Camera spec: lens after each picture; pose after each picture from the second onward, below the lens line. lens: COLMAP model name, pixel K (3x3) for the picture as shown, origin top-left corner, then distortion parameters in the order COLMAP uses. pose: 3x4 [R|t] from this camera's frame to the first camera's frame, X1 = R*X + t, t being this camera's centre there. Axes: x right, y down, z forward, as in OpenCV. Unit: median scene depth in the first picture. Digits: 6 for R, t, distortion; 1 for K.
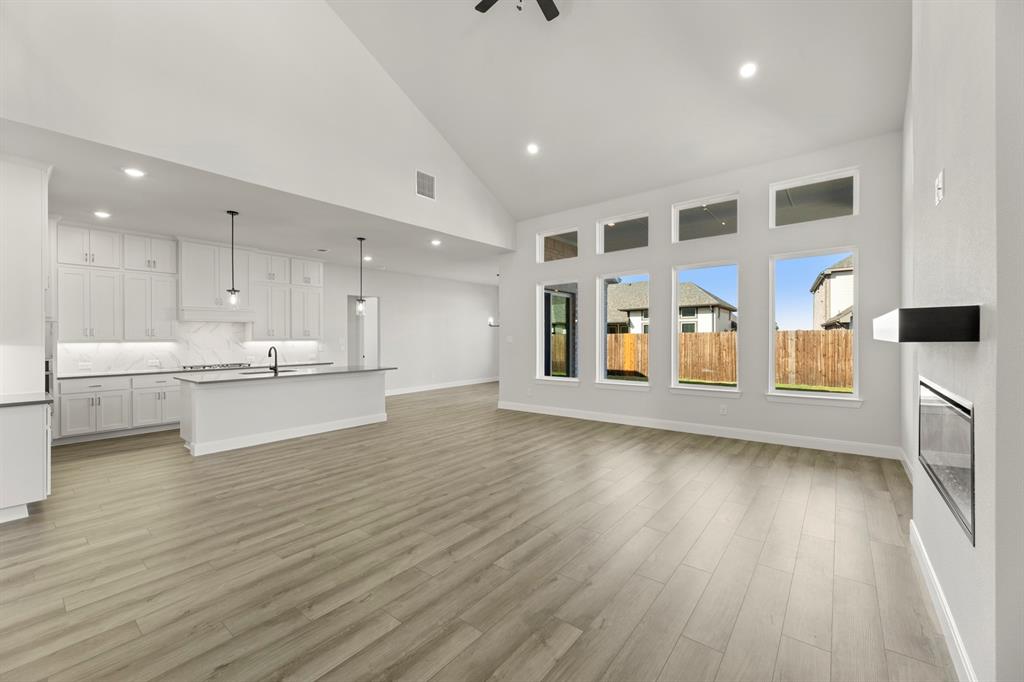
lens RADIAL K [[410.5, 0, 506.8], [0, 410.5, 341.5], [0, 0, 1]] dist [0.002224, -0.000702]
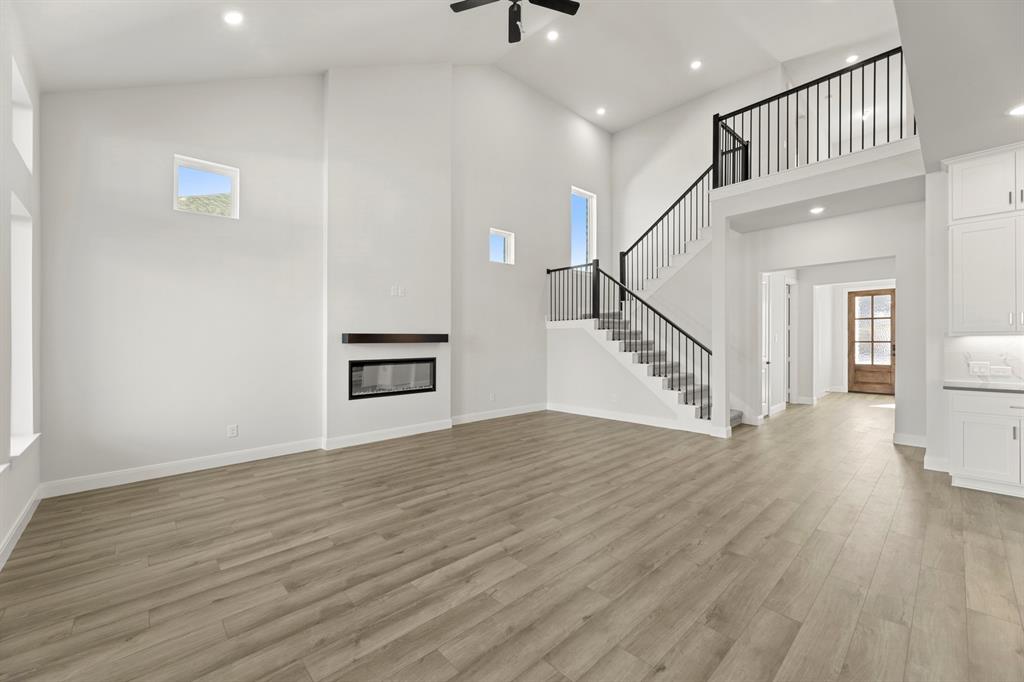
lens RADIAL K [[410.5, 0, 513.4], [0, 410.5, 341.1], [0, 0, 1]] dist [0.002224, -0.000702]
pose [[-0.990405, 0.015704, 0.137297, -0.104198], [0.015989, 0.999872, 0.000975, -0.002083], [-0.137264, 0.003161, -0.990529, 2.198321]]
